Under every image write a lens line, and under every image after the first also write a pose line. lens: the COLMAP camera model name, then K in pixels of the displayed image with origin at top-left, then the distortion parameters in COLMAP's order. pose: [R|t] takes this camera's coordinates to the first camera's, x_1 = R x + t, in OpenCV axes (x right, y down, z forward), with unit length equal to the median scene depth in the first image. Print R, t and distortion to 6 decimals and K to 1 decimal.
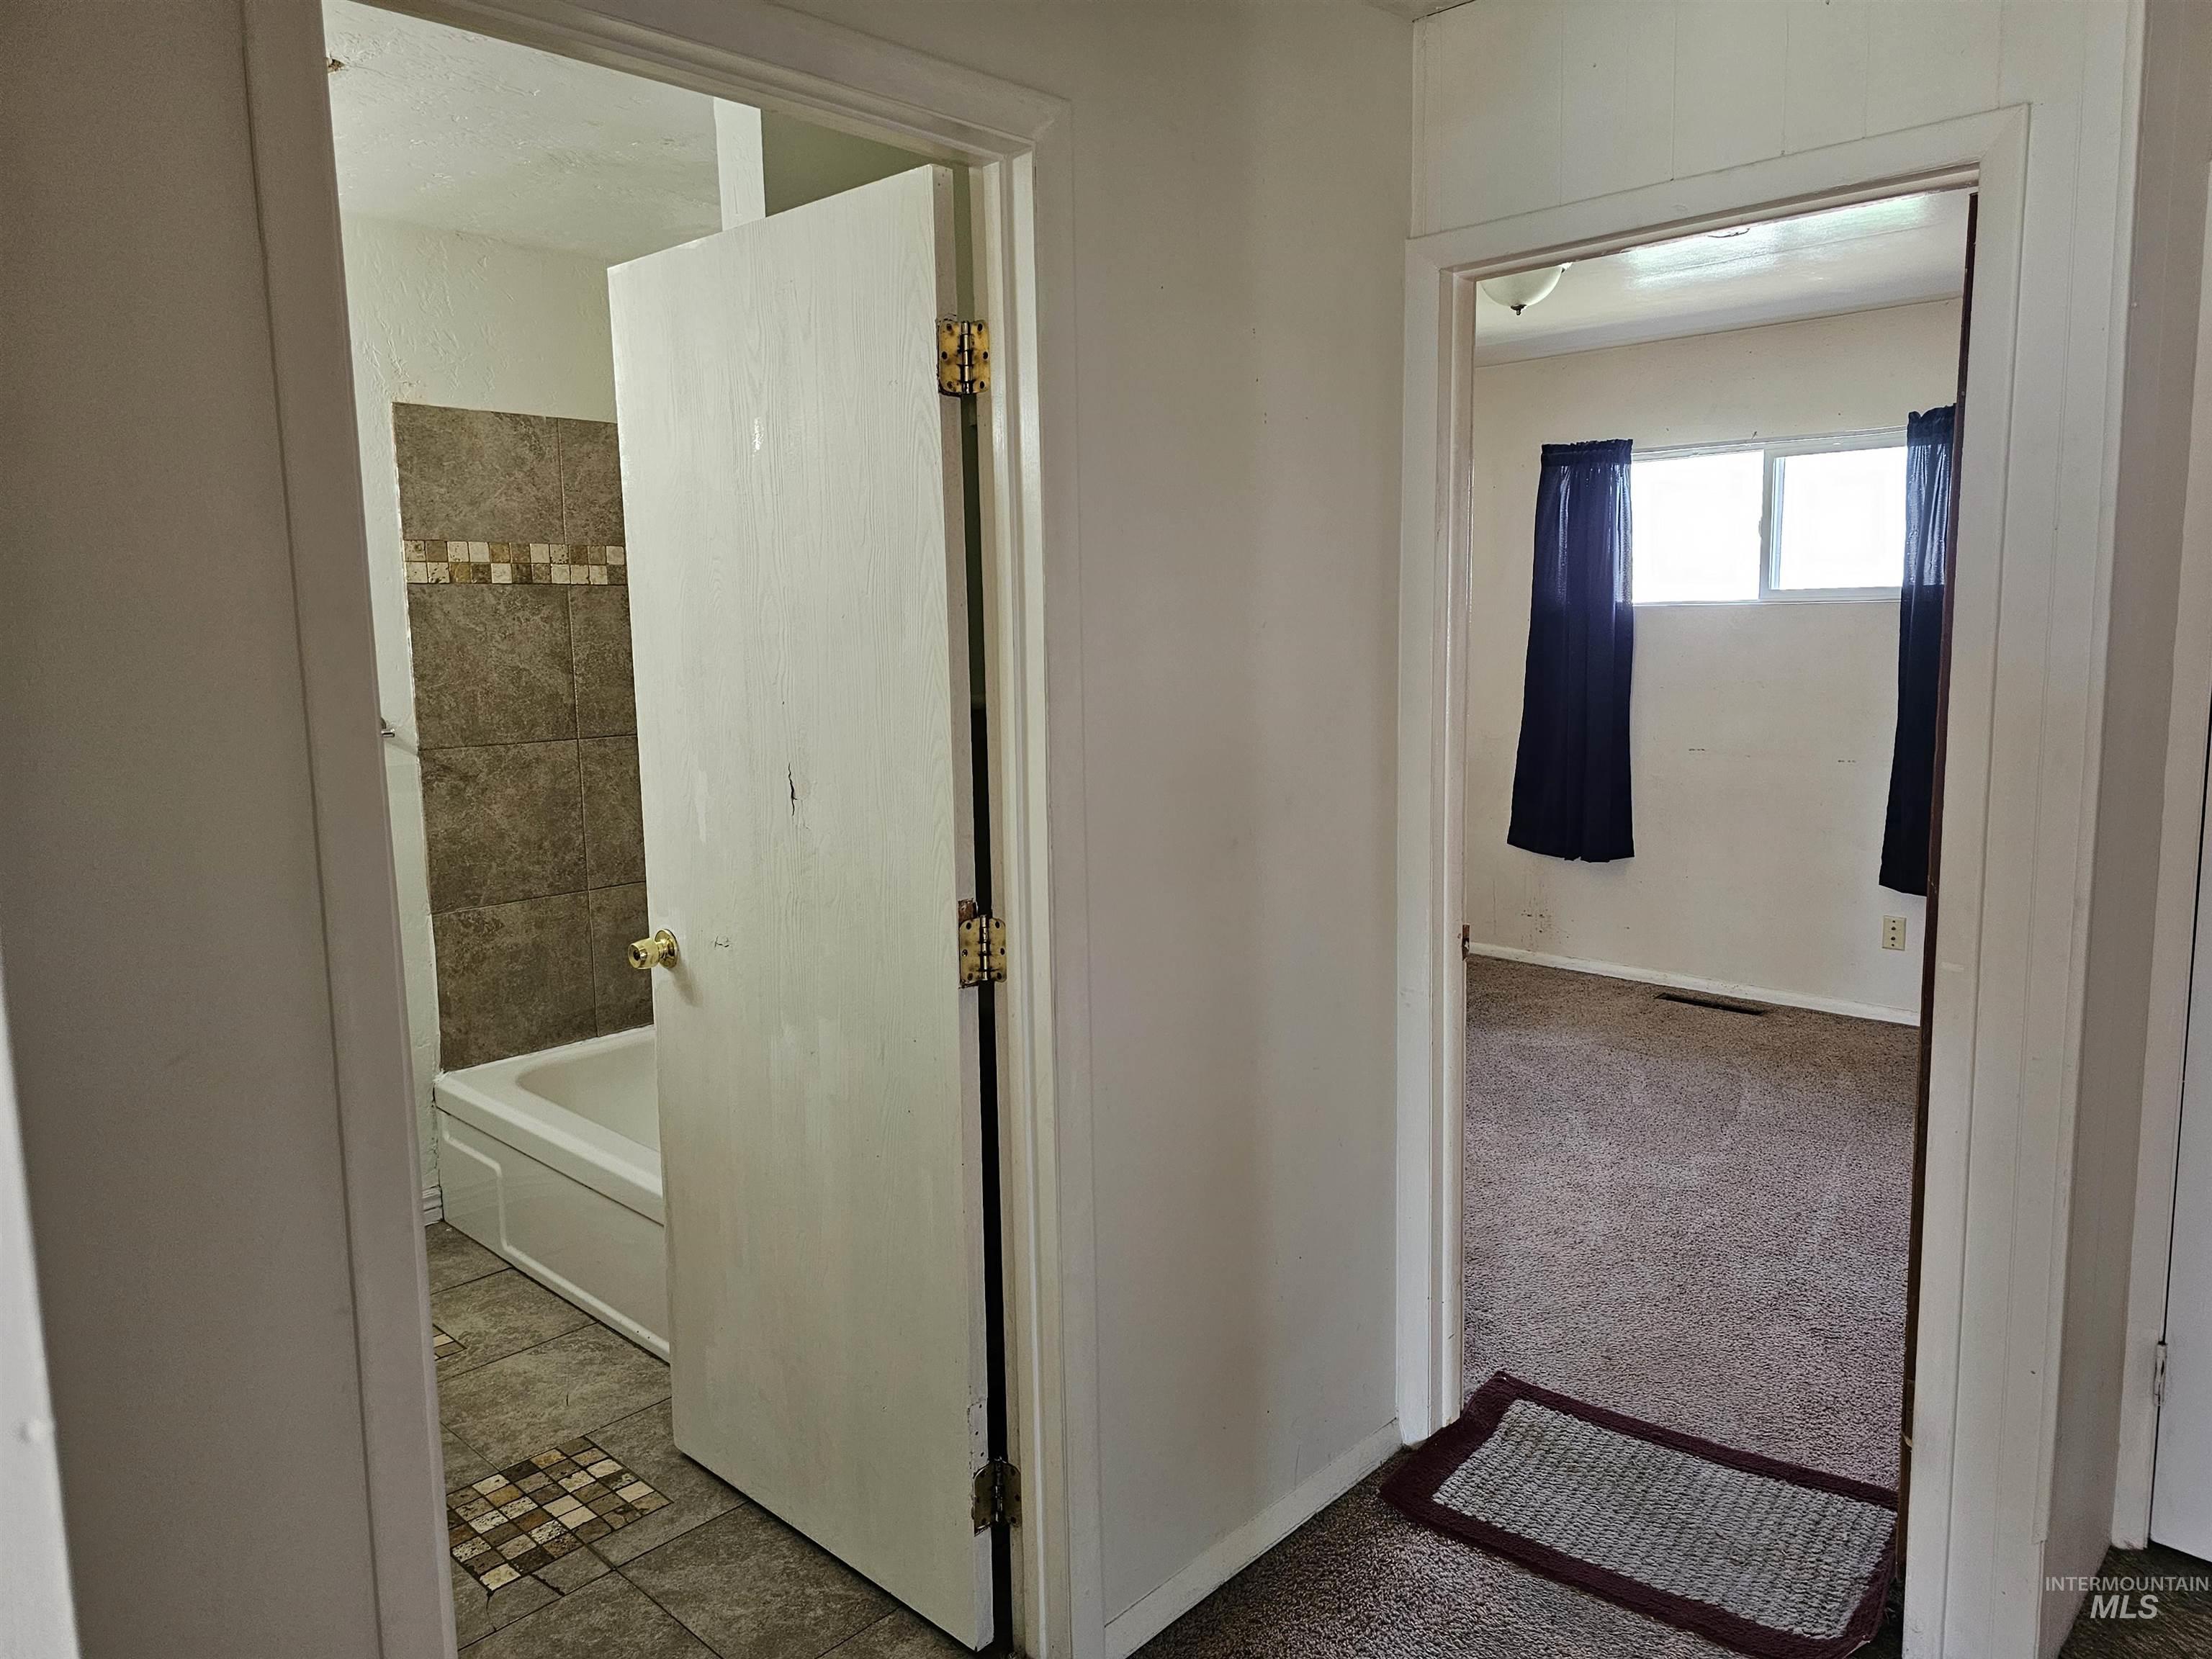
lens RADIAL K [[1515.9, 0, 1116.1], [0, 1515.9, 807.7], [0, 0, 1]] dist [0.057120, -0.050202]
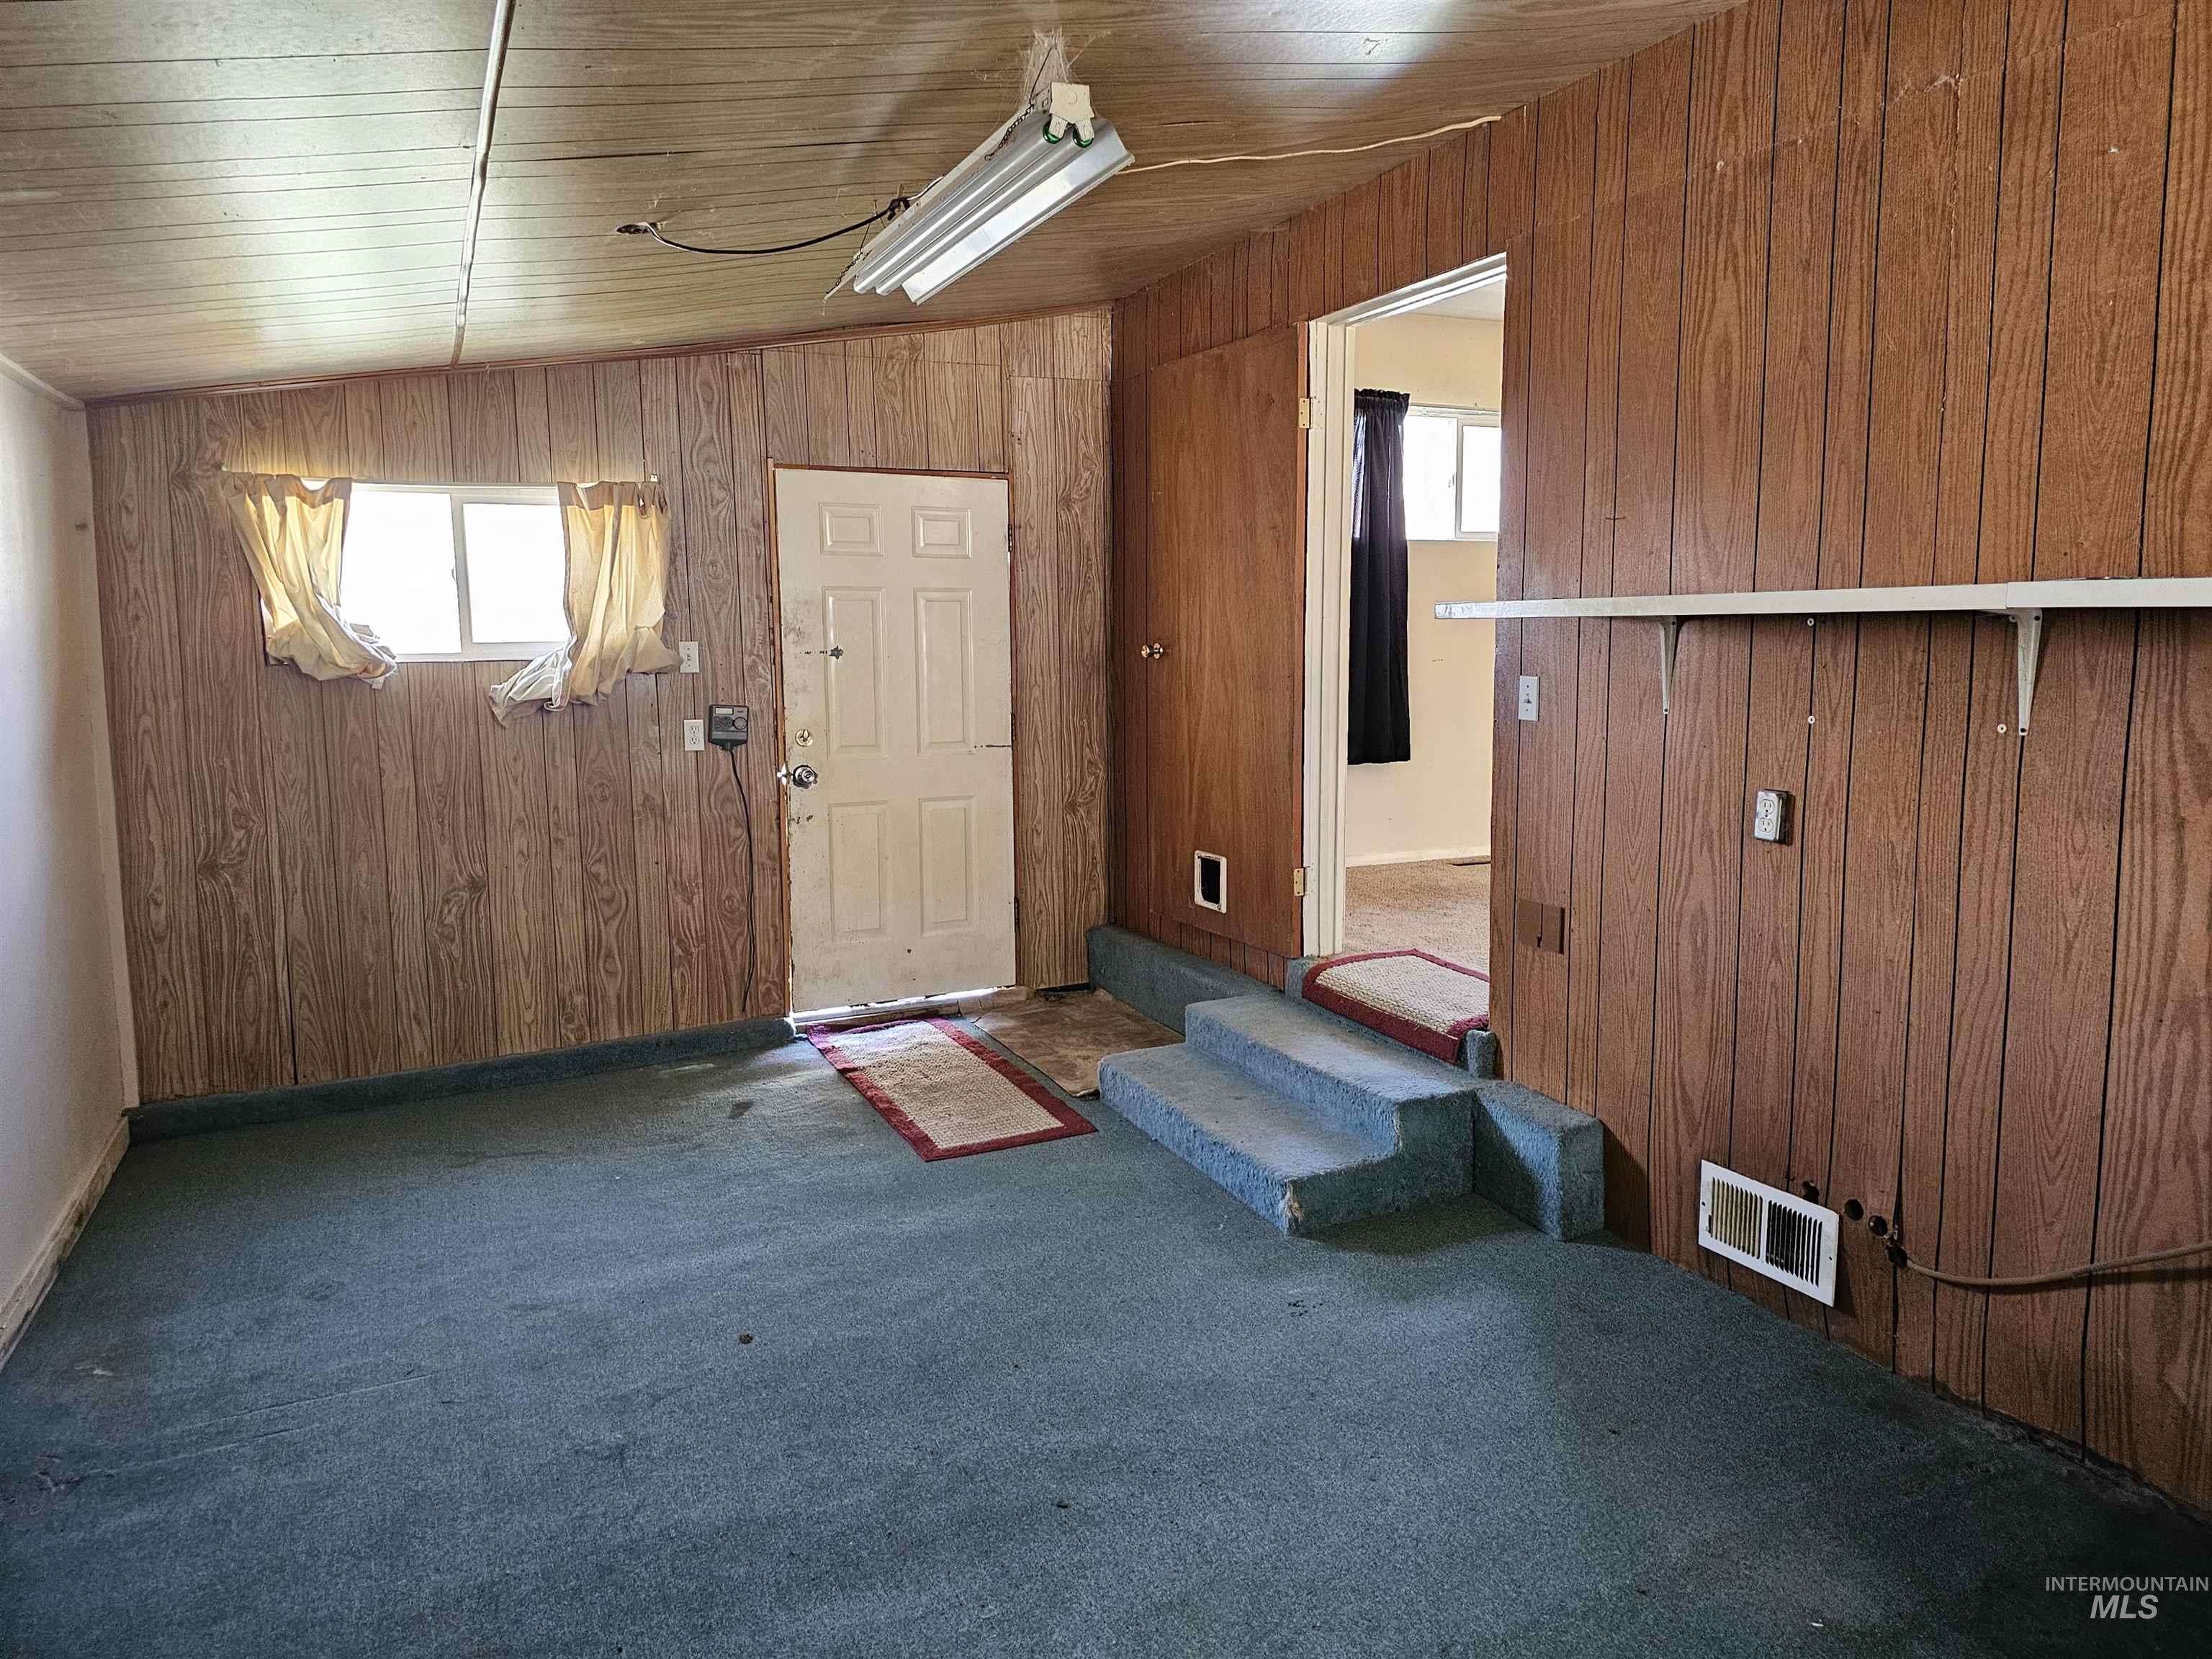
lens RADIAL K [[1483.8, 0, 1106.0], [0, 1483.8, 829.5], [0, 0, 1]] dist [0.072250, -0.070720]
pose [[0.360141, -0.111047, 0.926265, -0.907610], [0.123019, 0.989873, 0.070842, -0.021141], [-0.924751, 0.088435, 0.370155, 0.875393]]
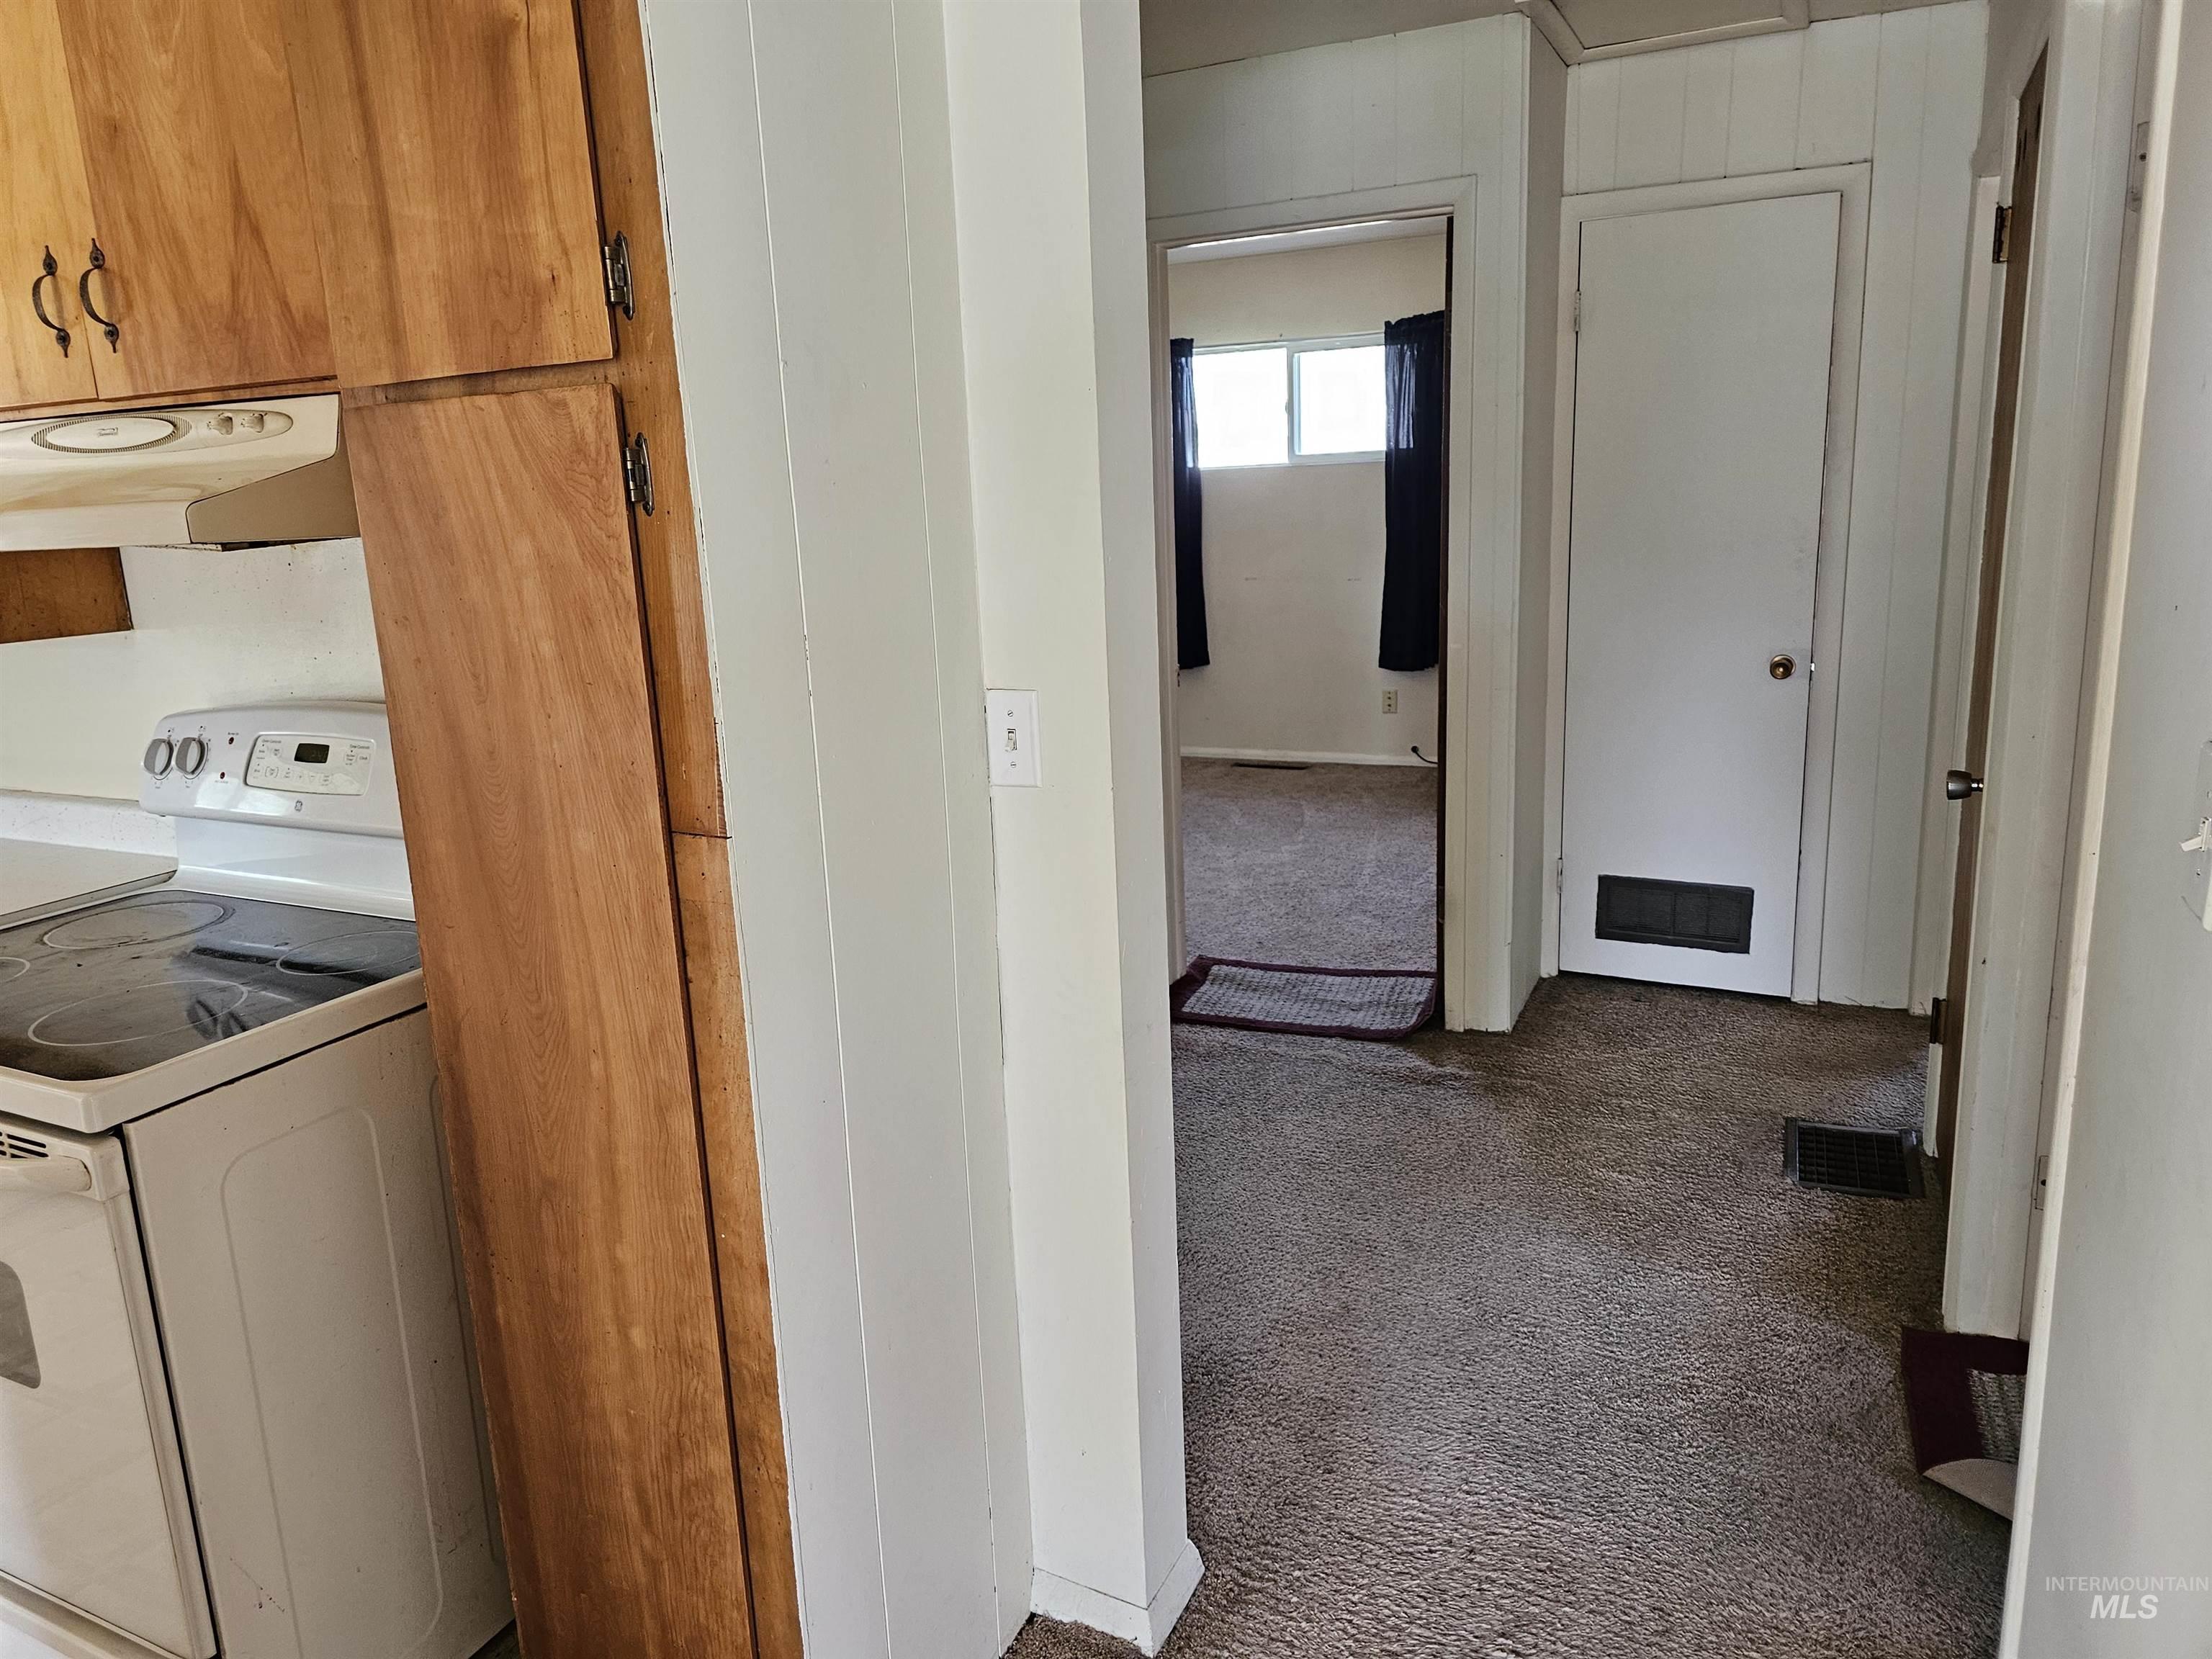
lens RADIAL K [[1483.8, 0, 1106.0], [0, 1483.8, 829.5], [0, 0, 1]] dist [0.072250, -0.070720]
pose [[0.949995, -0.088406, 0.299491, -0.156994], [0.061913, 0.993372, 0.096841, 0.048328], [-0.306067, -0.073456, 0.949172, -0.222930]]
